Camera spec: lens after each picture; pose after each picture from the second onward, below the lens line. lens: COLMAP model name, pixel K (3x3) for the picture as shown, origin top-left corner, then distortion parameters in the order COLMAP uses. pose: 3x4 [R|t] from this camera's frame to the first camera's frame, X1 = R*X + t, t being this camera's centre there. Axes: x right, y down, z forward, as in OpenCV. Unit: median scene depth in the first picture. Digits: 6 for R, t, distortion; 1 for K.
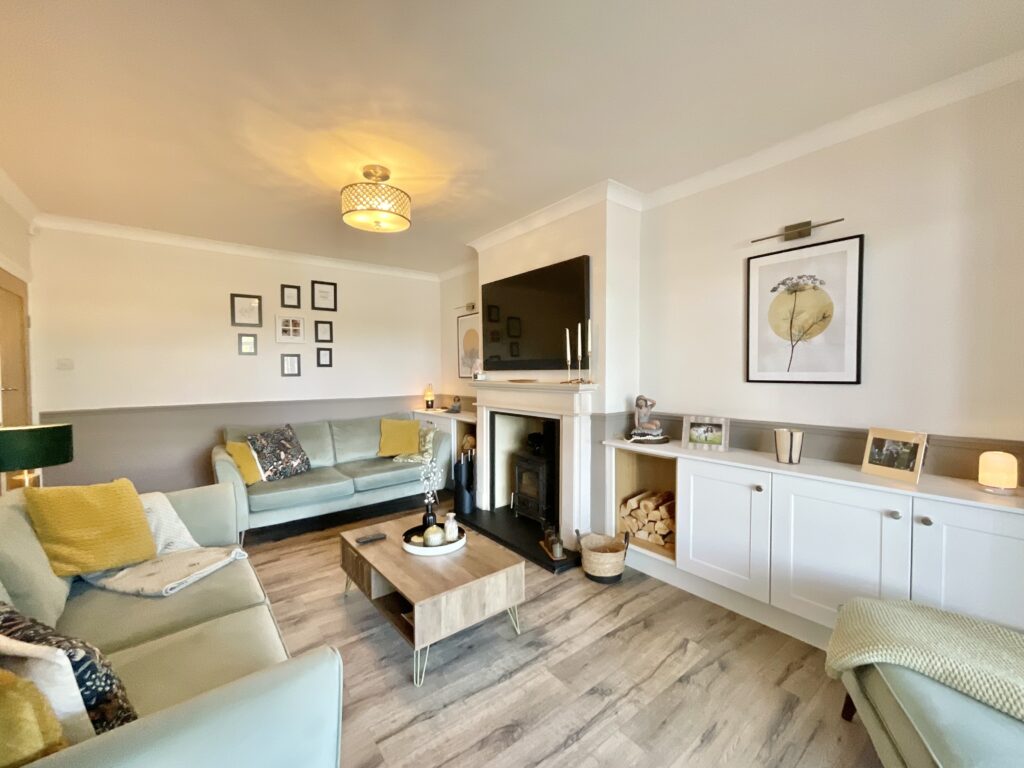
lens RADIAL K [[416.2, 0, 510.1], [0, 416.2, 384.5], [0, 0, 1]] dist [0.000031, 0.000159]
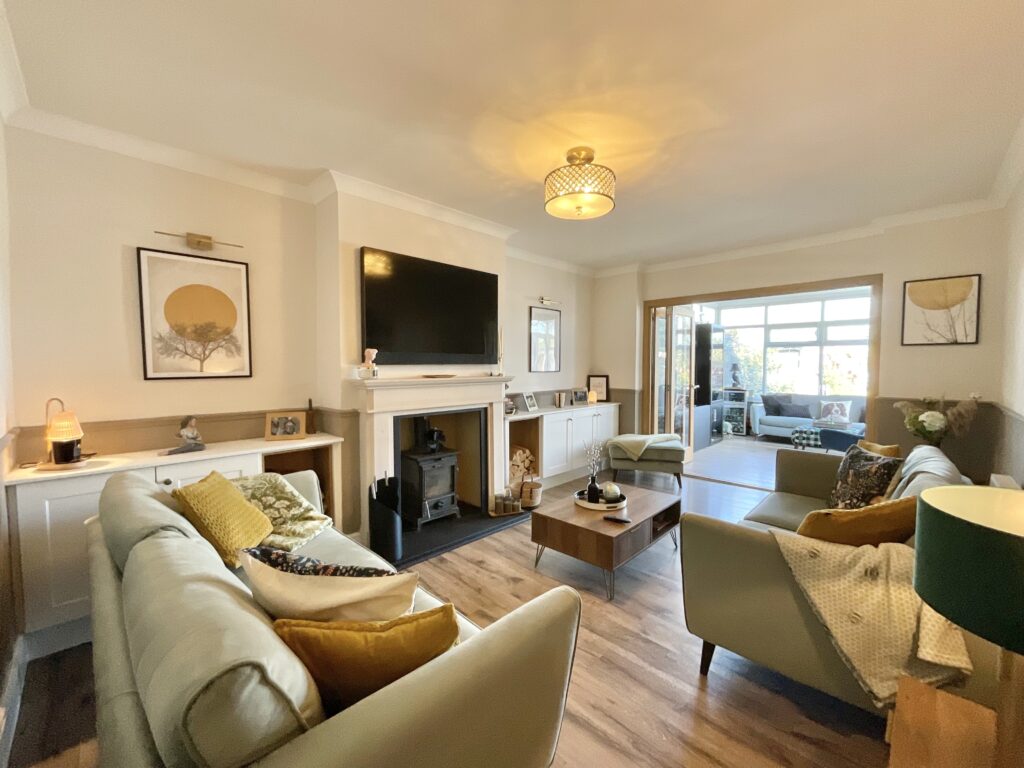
lens RADIAL K [[416.2, 0, 510.1], [0, 416.2, 384.5], [0, 0, 1]] dist [0.000031, 0.000159]
pose [[-0.131157, -0.041304, 0.990501, -1.058652], [0.032486, 0.998416, 0.045936, -0.032230], [-0.990829, 0.038202, -0.129608, 1.094695]]
